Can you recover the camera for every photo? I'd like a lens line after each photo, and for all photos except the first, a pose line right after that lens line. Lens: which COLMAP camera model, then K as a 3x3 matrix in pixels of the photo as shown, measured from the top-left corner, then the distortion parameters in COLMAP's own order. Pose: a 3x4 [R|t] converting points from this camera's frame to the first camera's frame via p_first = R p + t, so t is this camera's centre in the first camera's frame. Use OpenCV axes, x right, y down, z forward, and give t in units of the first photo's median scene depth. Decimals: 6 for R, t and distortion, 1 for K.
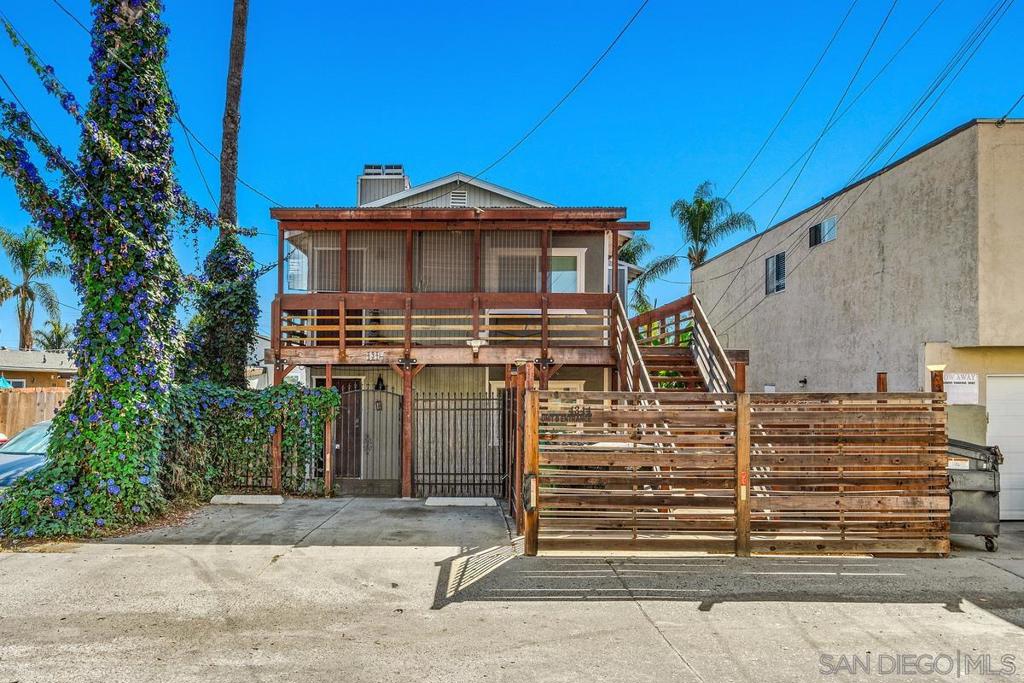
lens RADIAL K [[858.1, 0, 512.0], [0, 858.1, 341.5], [0, 0, 1]] dist [0.000451, 0.003135]
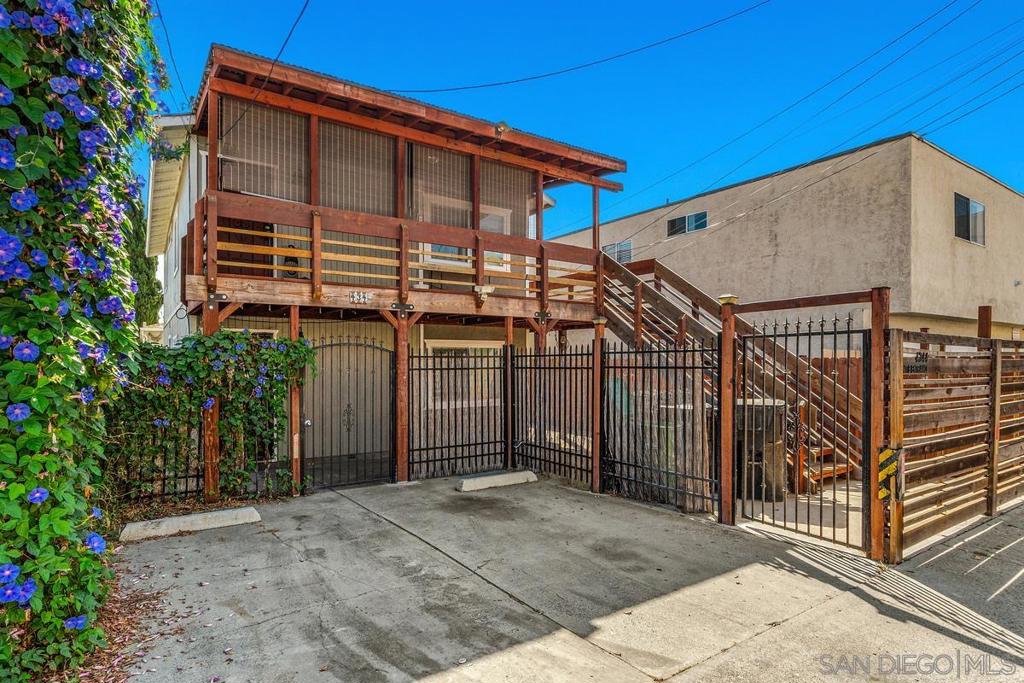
lens RADIAL K [[548.2, 0, 512.0], [0, 548.2, 359.2], [0, 0, 1]] dist [0.001327, -0.000252]
pose [[0.818834, 0.000454, 0.574030, -0.327858], [-0.027577, 0.998876, 0.038547, 0.048496], [-0.573368, -0.047394, 0.817926, 0.541109]]
